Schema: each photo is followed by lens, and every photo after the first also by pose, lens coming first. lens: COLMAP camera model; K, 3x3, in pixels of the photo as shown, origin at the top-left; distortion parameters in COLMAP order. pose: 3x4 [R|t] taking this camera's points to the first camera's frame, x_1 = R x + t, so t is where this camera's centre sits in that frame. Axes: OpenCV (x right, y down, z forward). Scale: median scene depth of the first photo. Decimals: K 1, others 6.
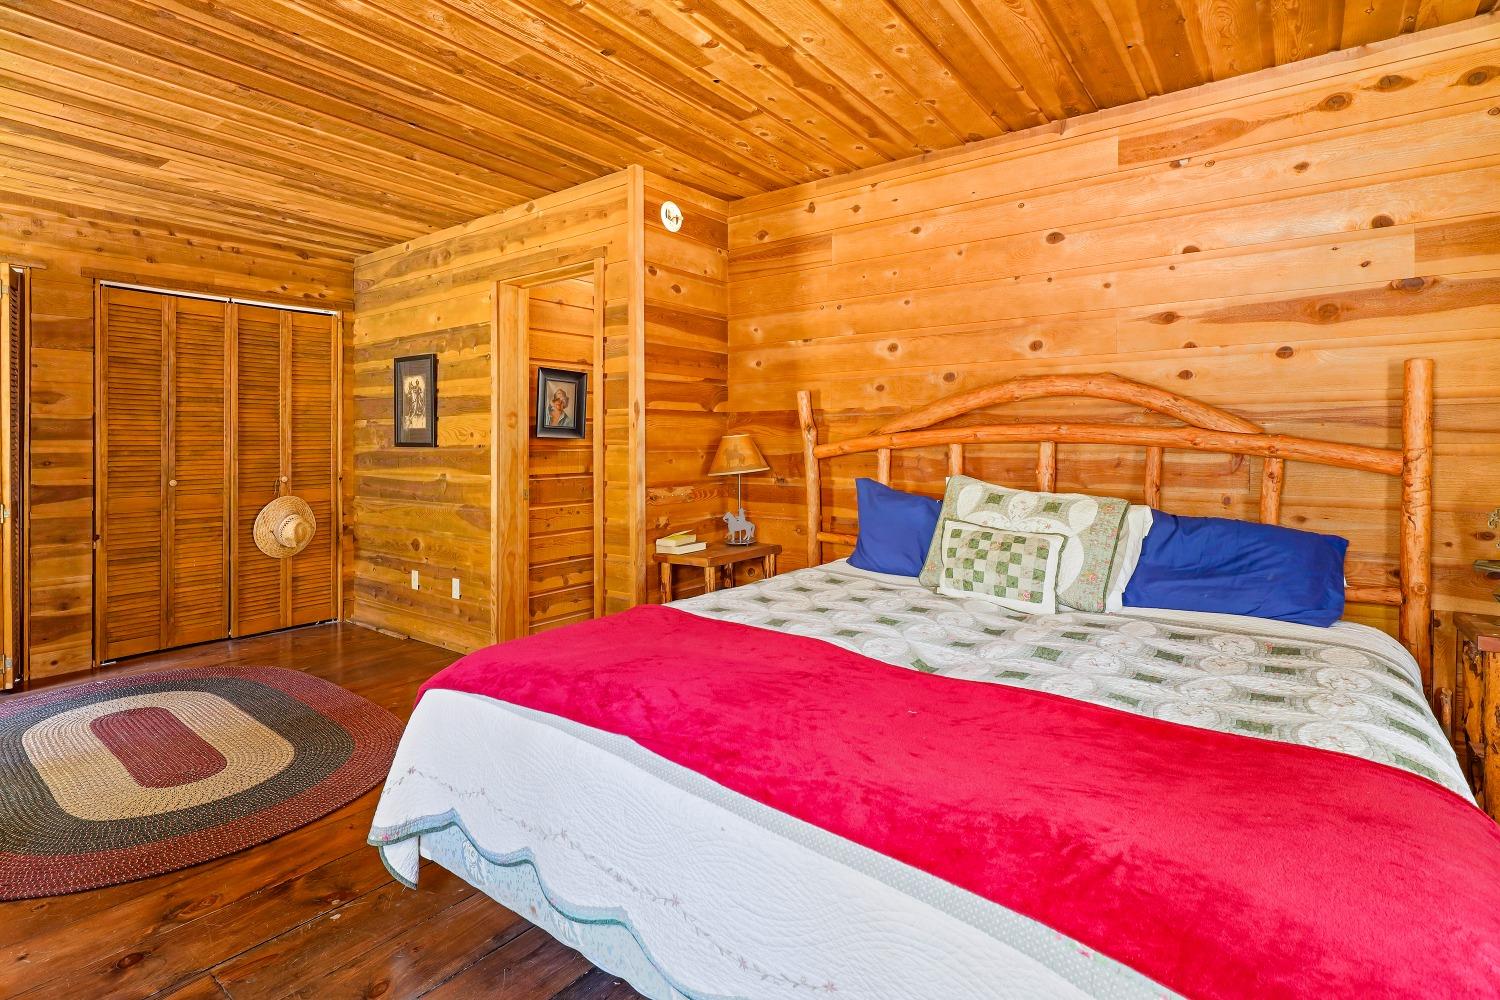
lens RADIAL K [[727.3, 0, 747.1], [0, 727.3, 439.2], [0, 0, 1]] dist [-0.000799, -0.000535]
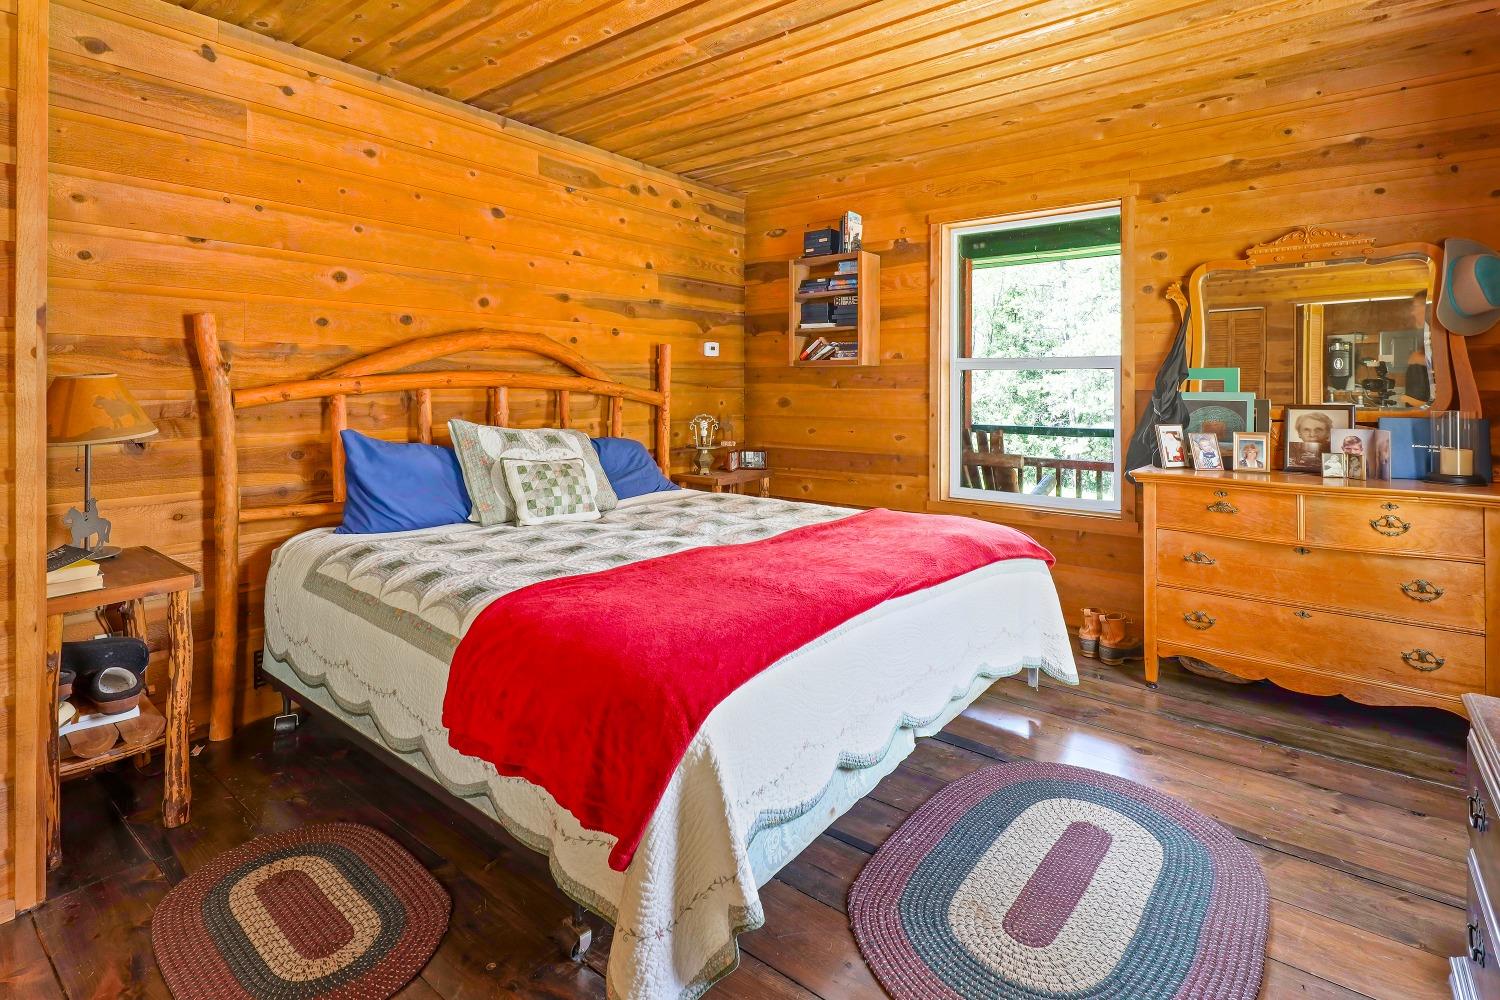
lens RADIAL K [[734.4, 0, 741.2], [0, 734.4, 373.0], [0, 0, 1]] dist [0.000908, -0.001917]
pose [[0.026457, 0.020852, 0.999432, -0.817272], [-0.006635, 0.999764, -0.020683, 0.003326], [-0.999628, -0.006084, 0.026589, 0.628351]]
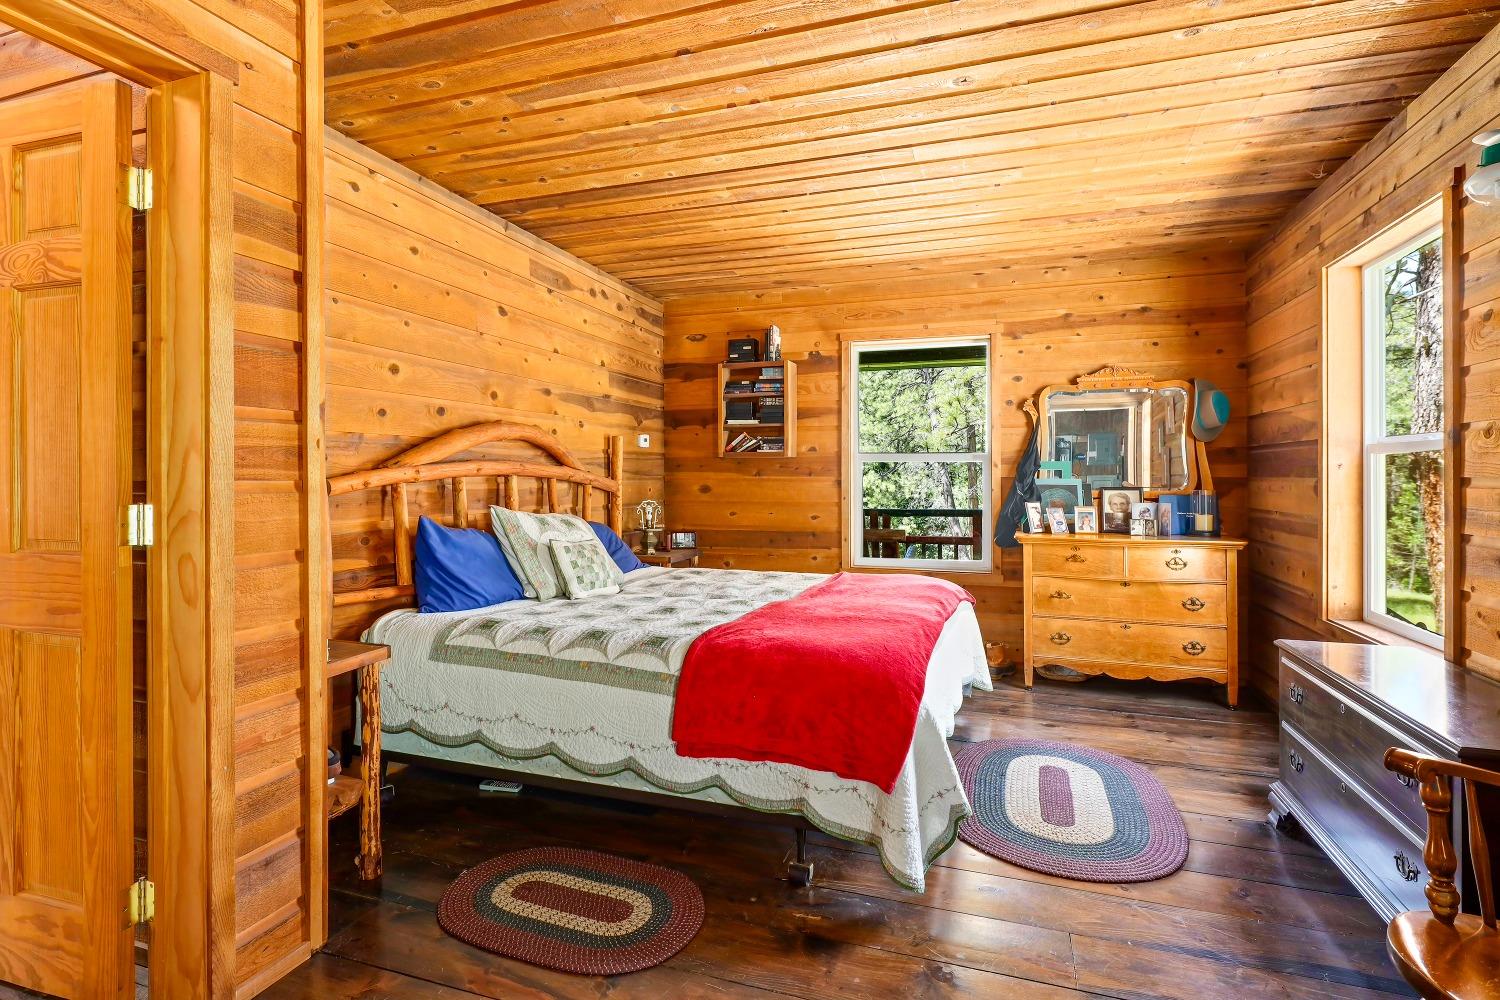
lens RADIAL K [[743.8, 0, 744.1], [0, 743.8, 461.6], [0, 0, 1]] dist [0.000938, -0.000135]
pose [[-0.307378, 0.019821, 0.951381, -0.997922], [-0.004904, 0.999737, -0.022413, 0.007452], [-0.951575, -0.011555, -0.307199, 1.090445]]
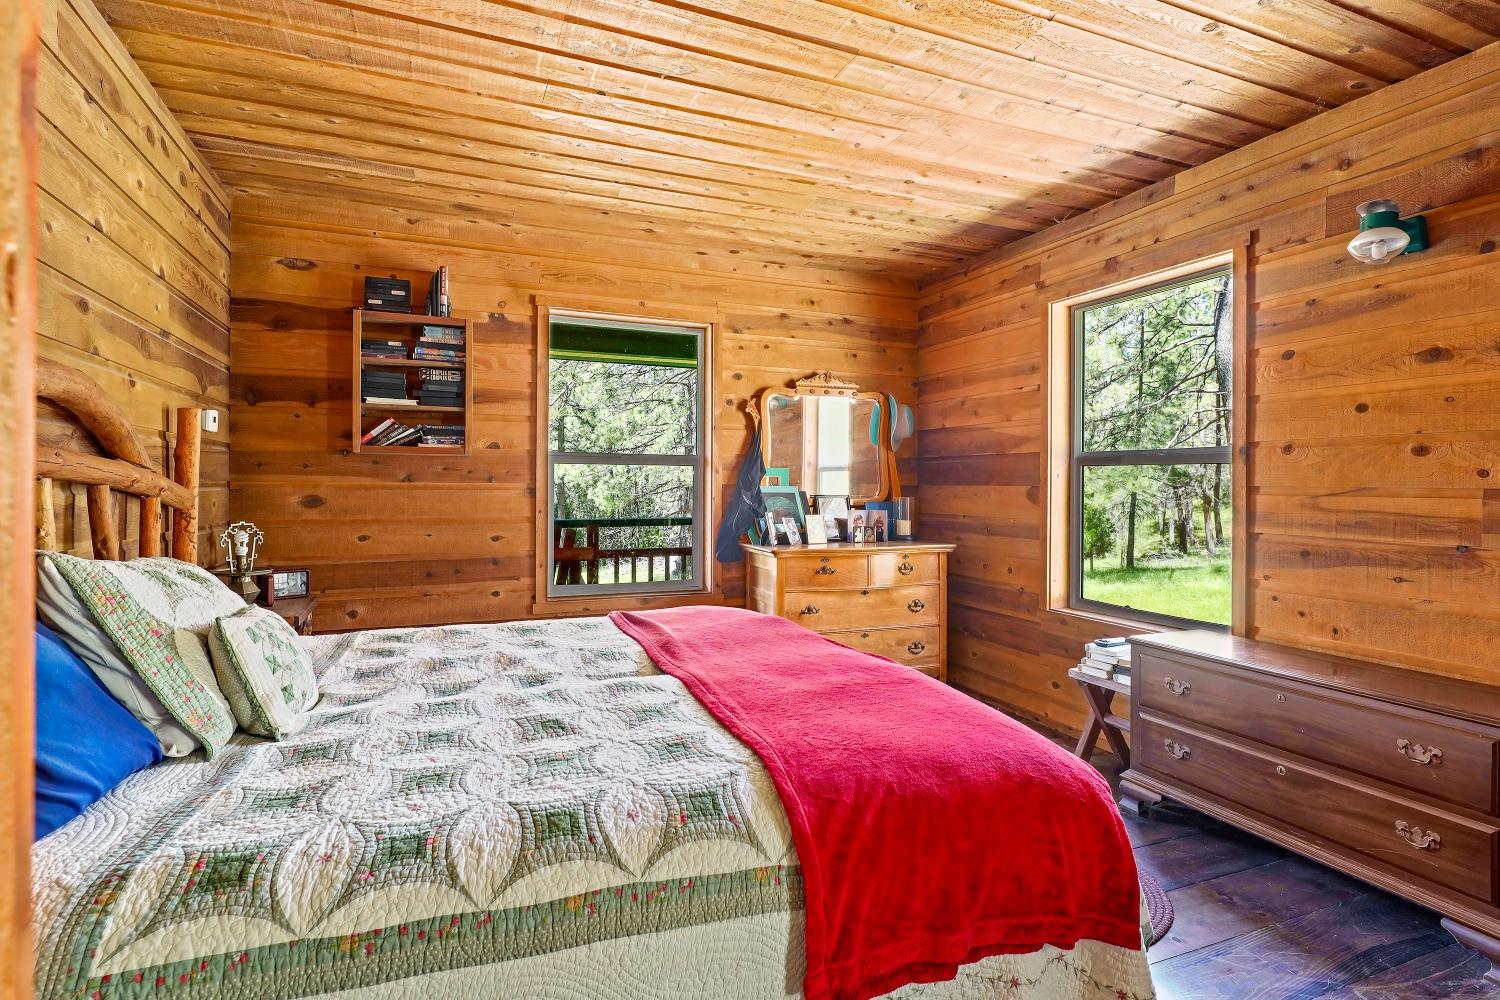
lens RADIAL K [[742.6, 0, 747.0], [0, 742.6, 470.5], [0, 0, 1]] dist [0.001055, -0.000807]
pose [[-0.860225, 0.006968, 0.509867, -0.359136], [-0.005846, 0.999706, -0.023525, 0.009109], [-0.509881, -0.023217, -0.859932, 1.299429]]
